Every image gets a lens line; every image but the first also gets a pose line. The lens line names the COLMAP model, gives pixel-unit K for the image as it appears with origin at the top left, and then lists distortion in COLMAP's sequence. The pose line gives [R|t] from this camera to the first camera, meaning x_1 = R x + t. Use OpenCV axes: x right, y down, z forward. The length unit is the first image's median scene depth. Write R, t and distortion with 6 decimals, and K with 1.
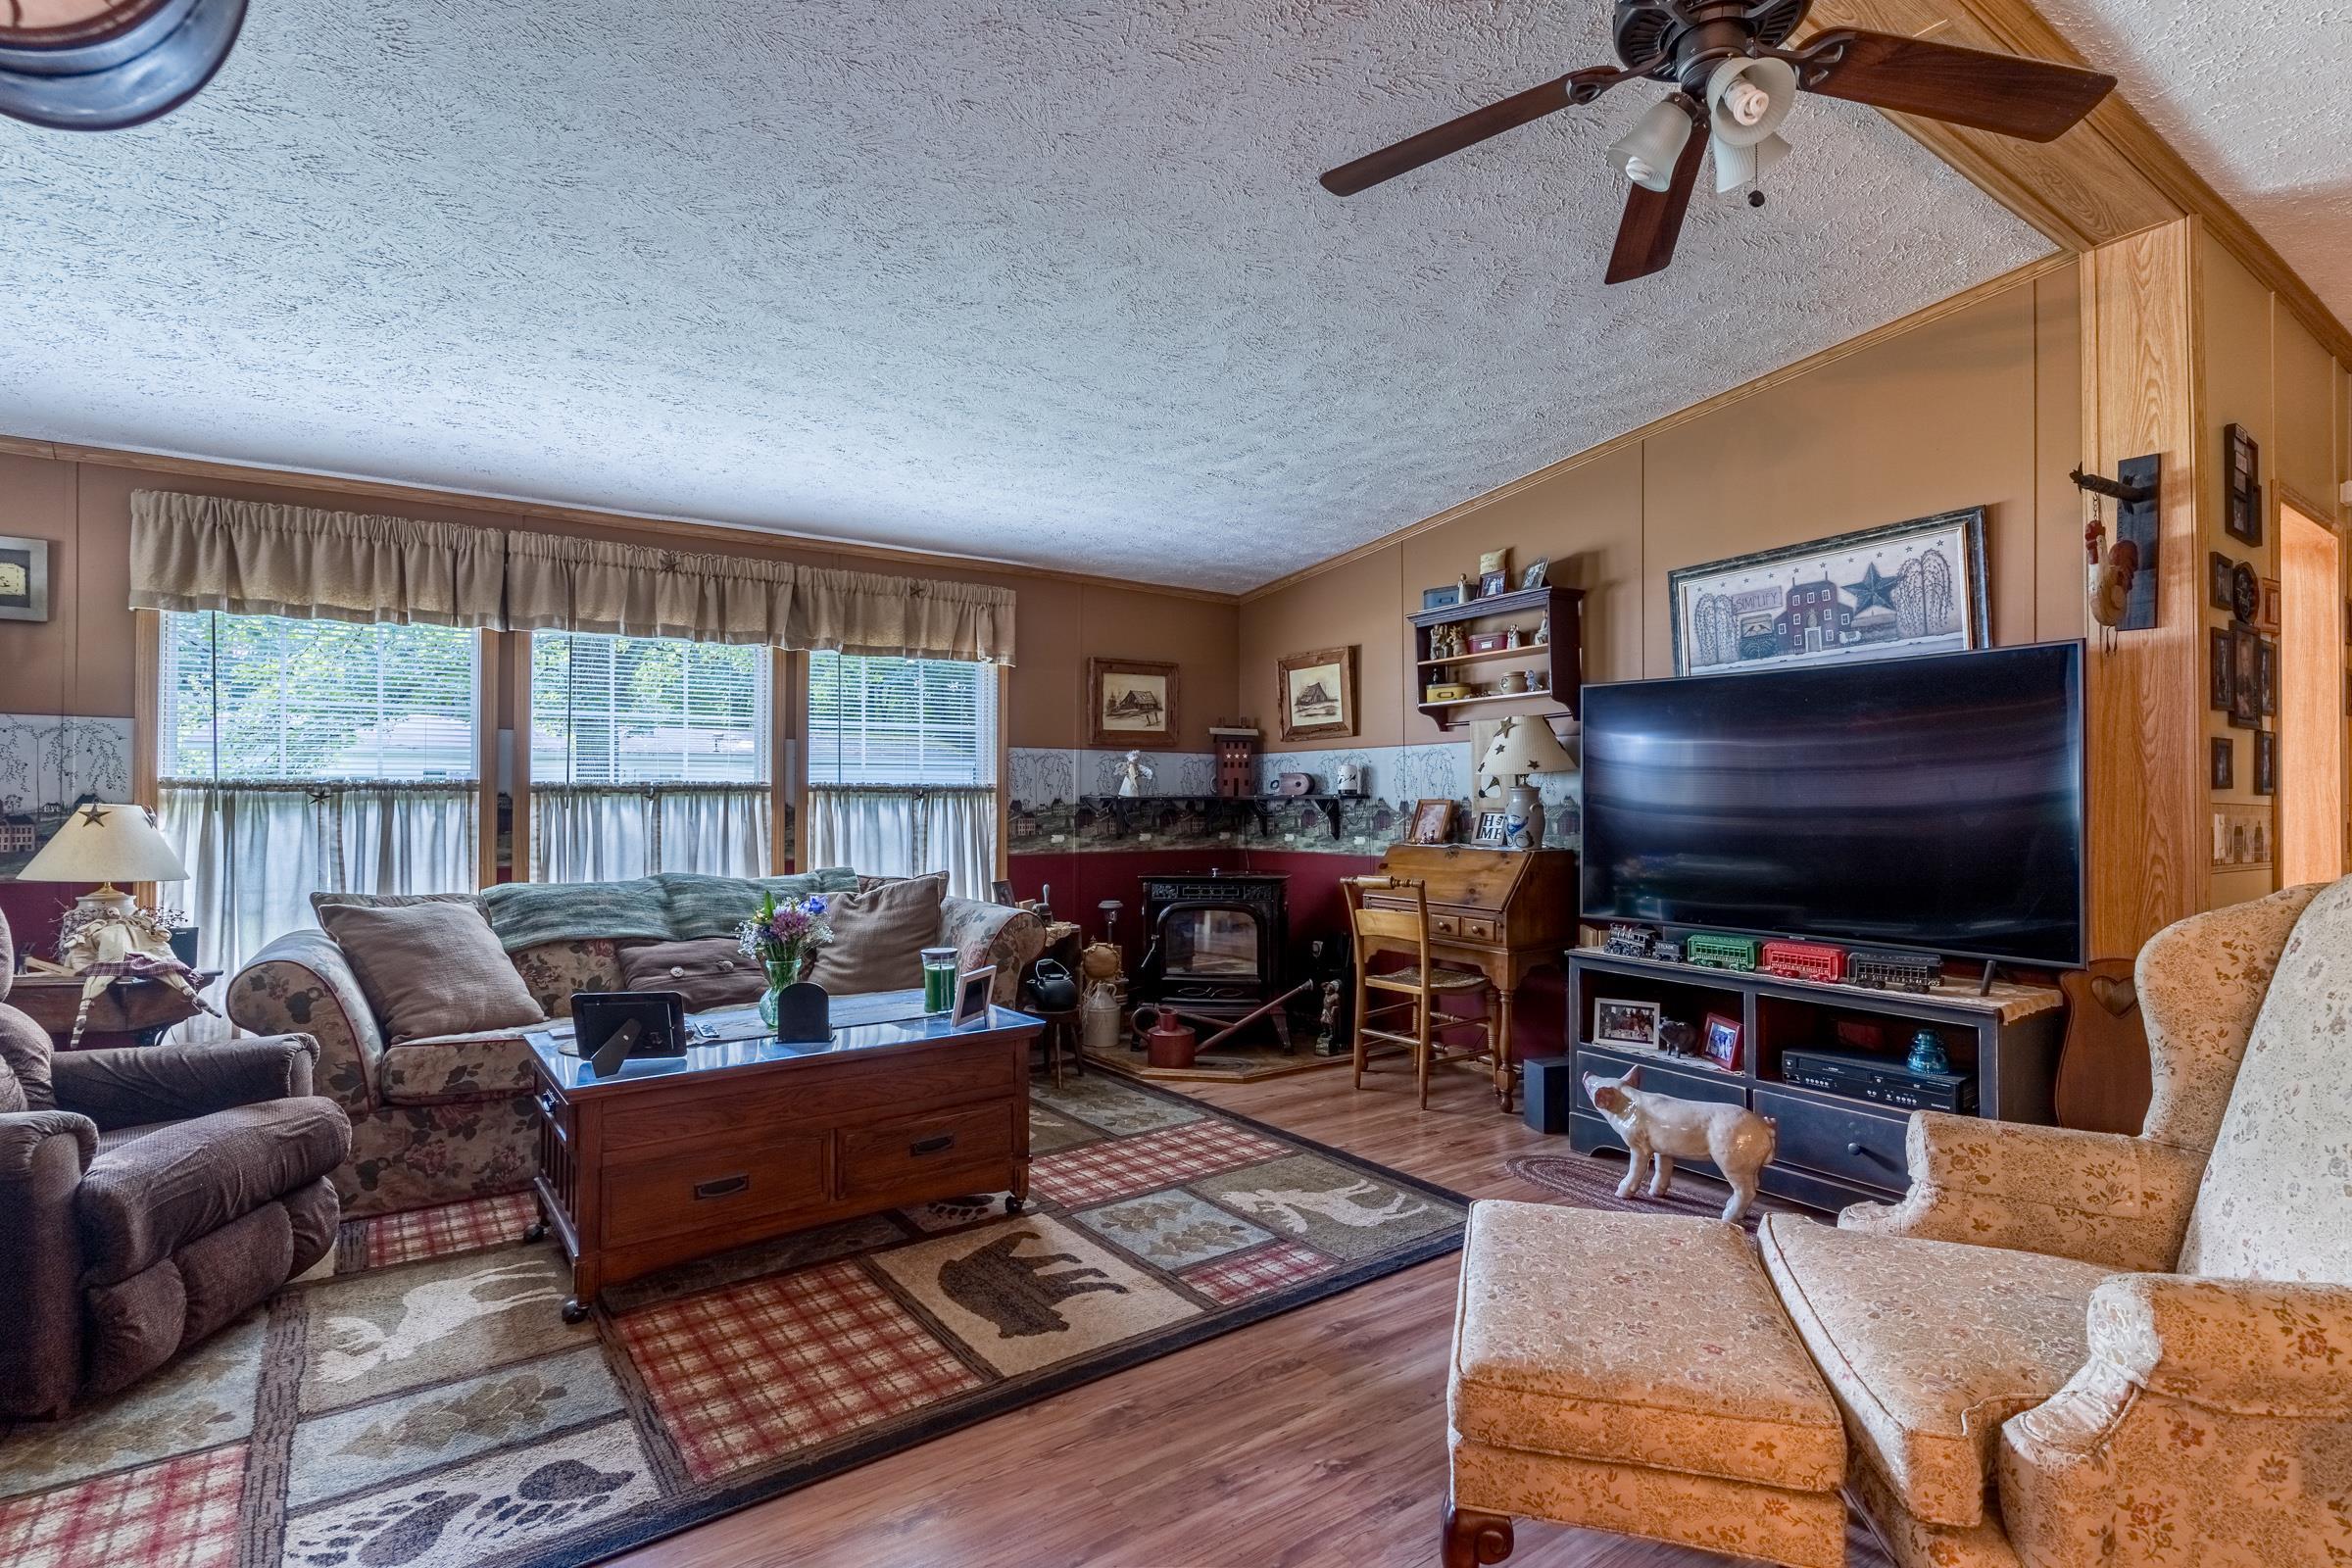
lens RADIAL K [[1120.7, 0, 1179.6], [0, 1120.7, 785.4], [0, 0, 1]] dist [0.002141, -0.001180]
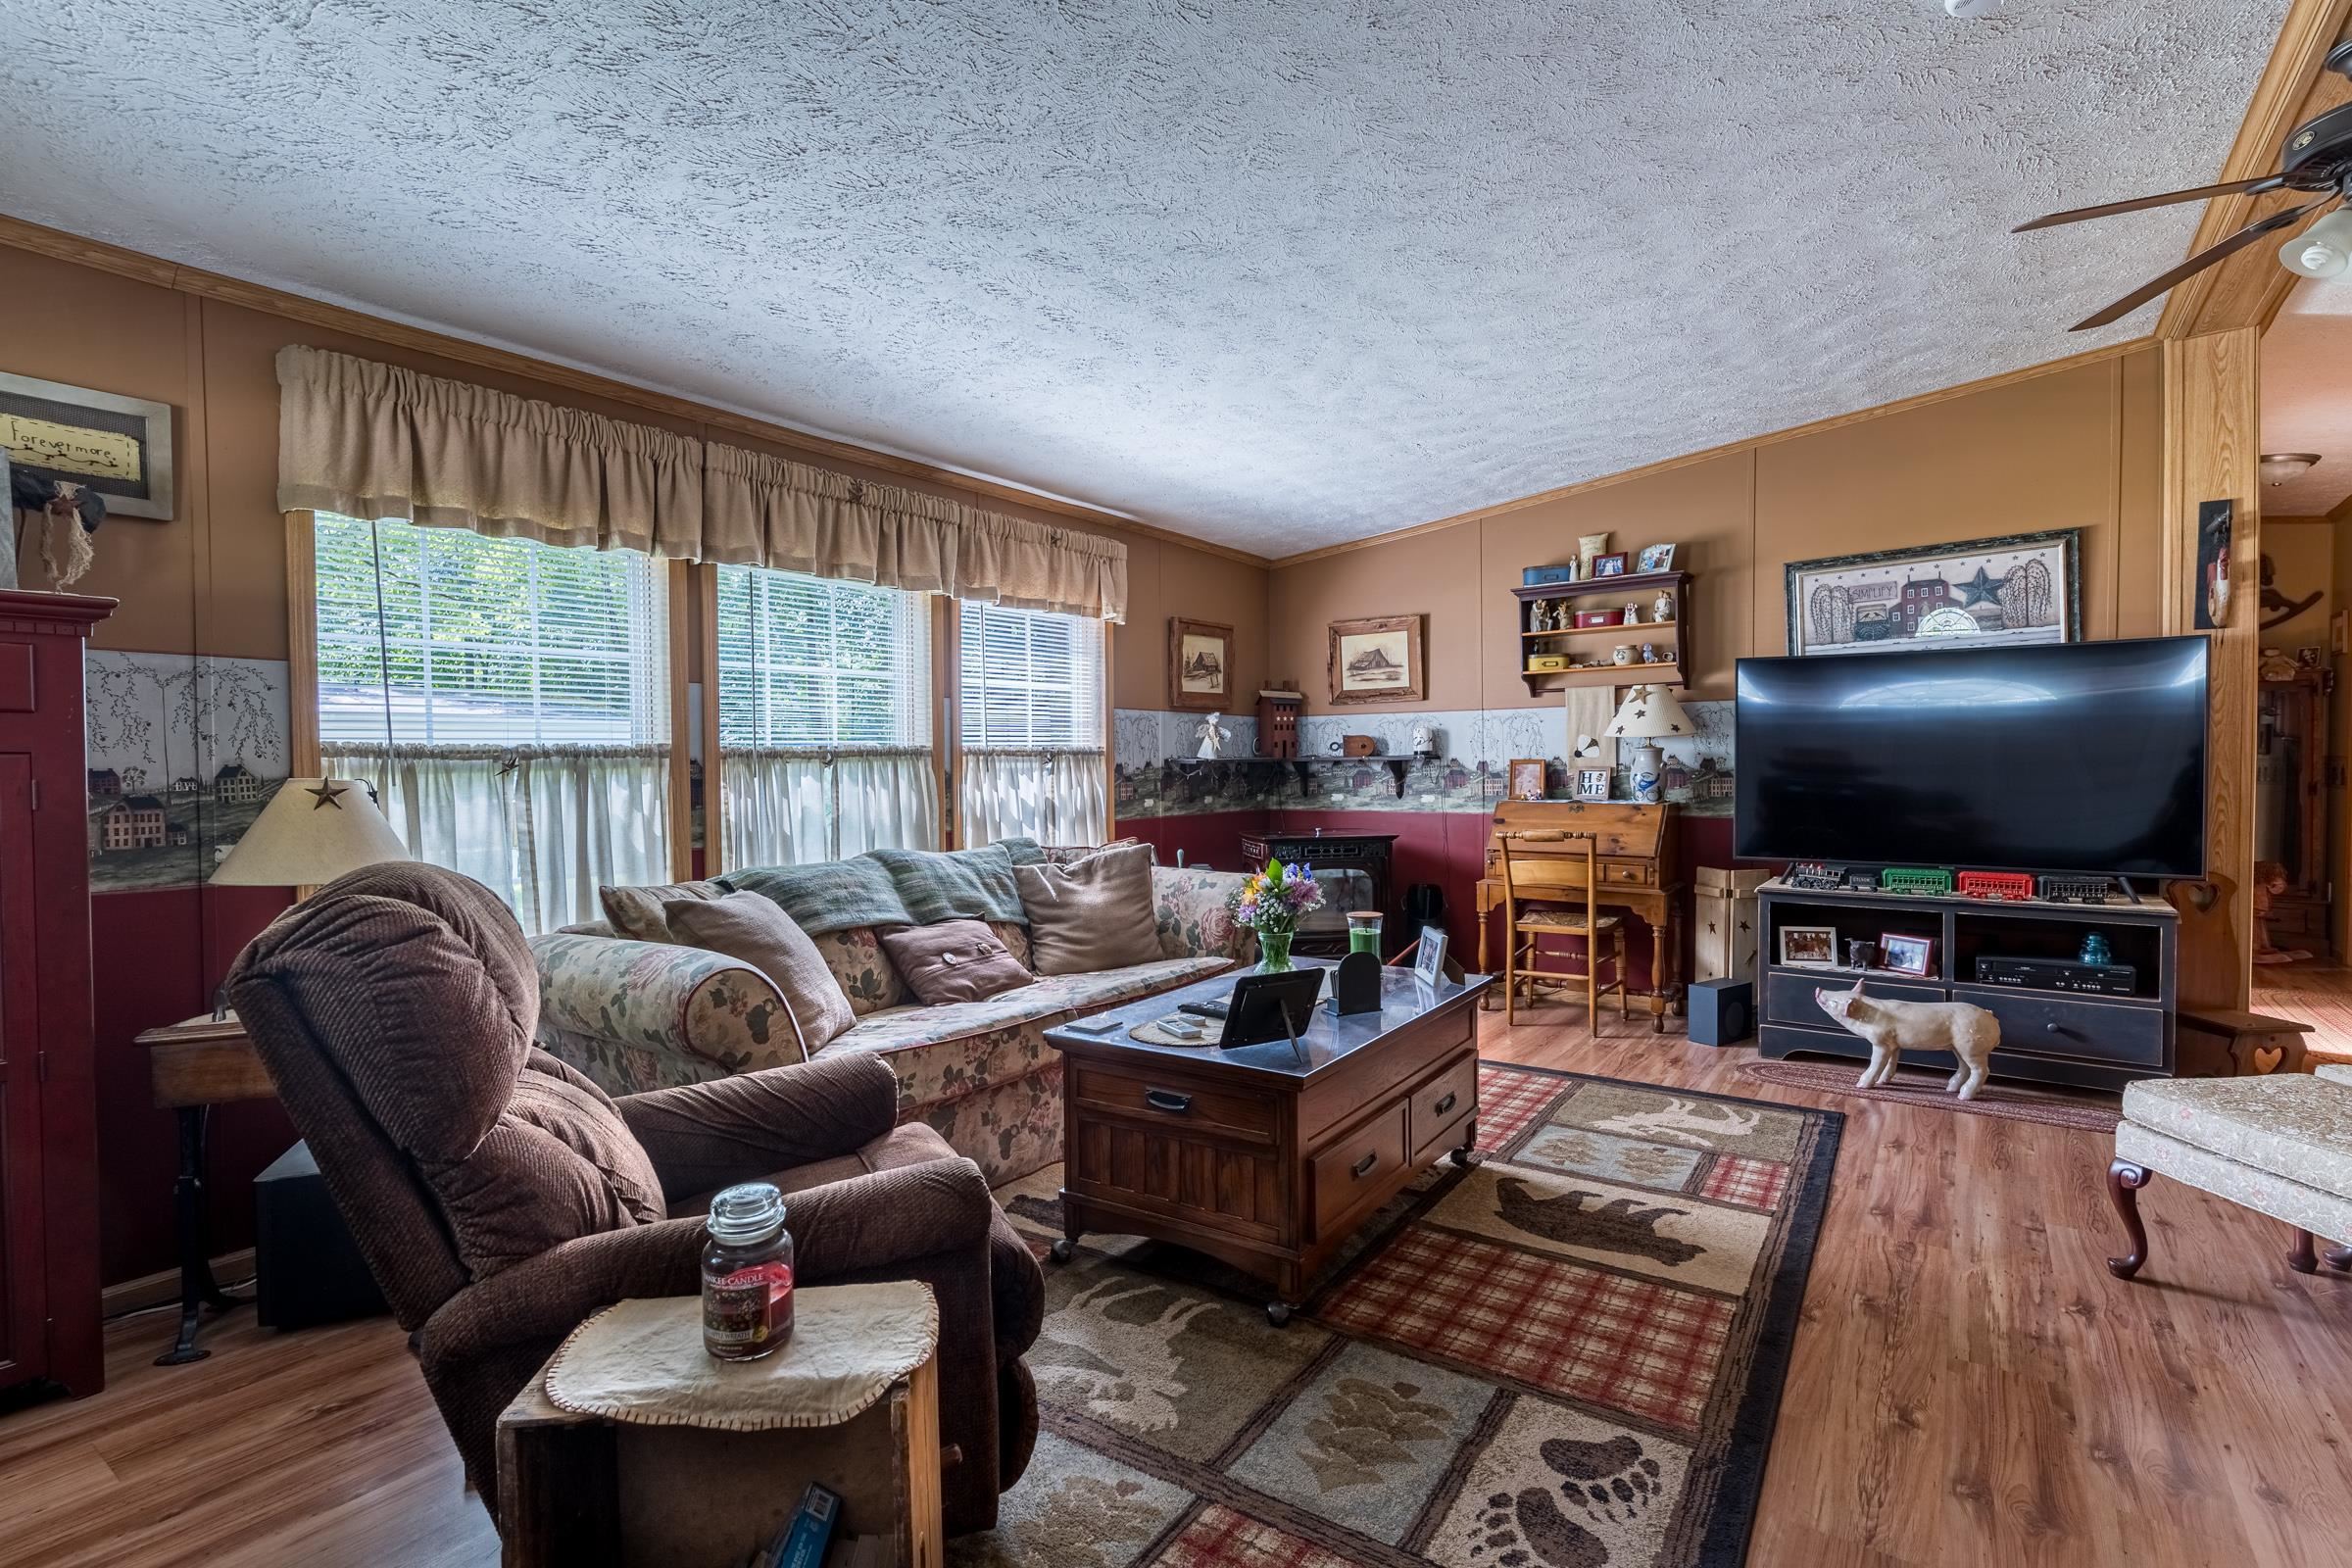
lens RADIAL K [[1120.7, 0, 1180.5], [0, 1120.7, 784.9], [0, 0, 1]] dist [0.002141, -0.001180]
pose [[0.941485, -0.015440, 0.336701, -0.607486], [0.004414, 0.999429, 0.033487, -0.000975], [-0.337026, -0.030041, 0.941016, 0.108477]]
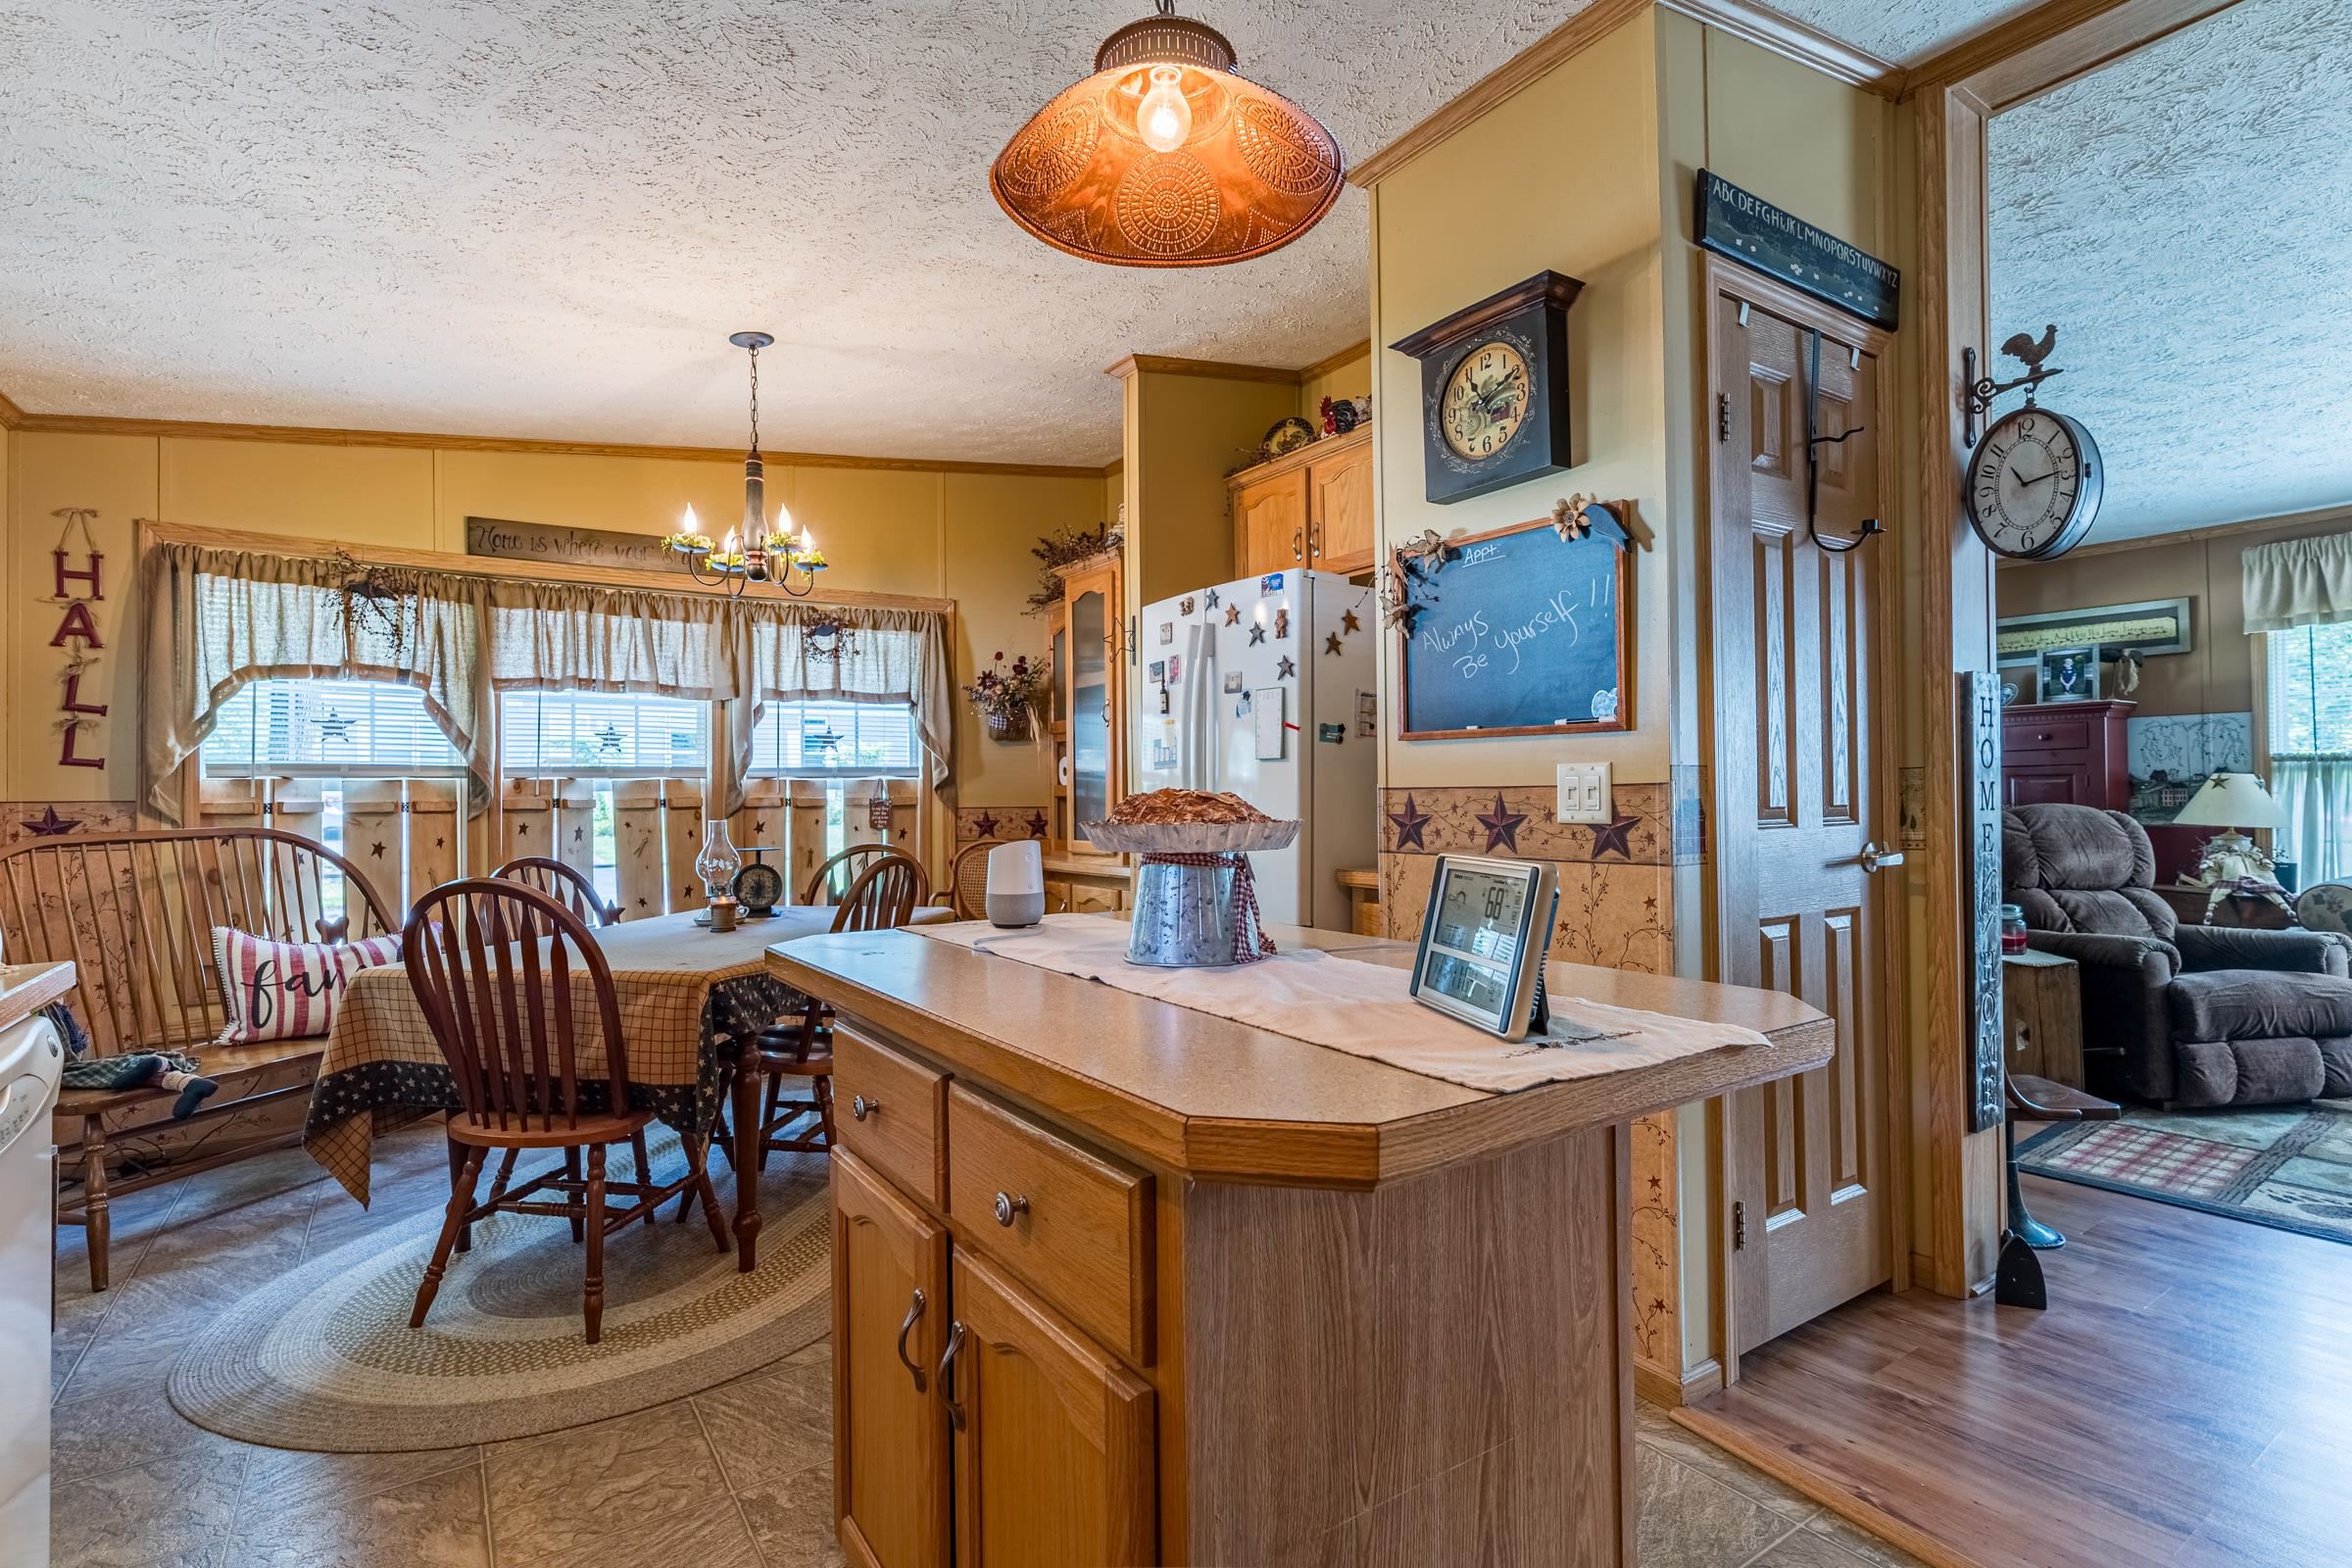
lens RADIAL K [[1120.7, 0, 1174.3], [0, 1120.7, 786.2], [0, 0, 1]] dist [0.002141, -0.001180]
pose [[-0.015104, -0.008719, -0.999848, 0.459436], [0.027770, 0.999573, -0.009136, 0.007572], [0.999500, -0.027904, -0.014855, -0.304412]]
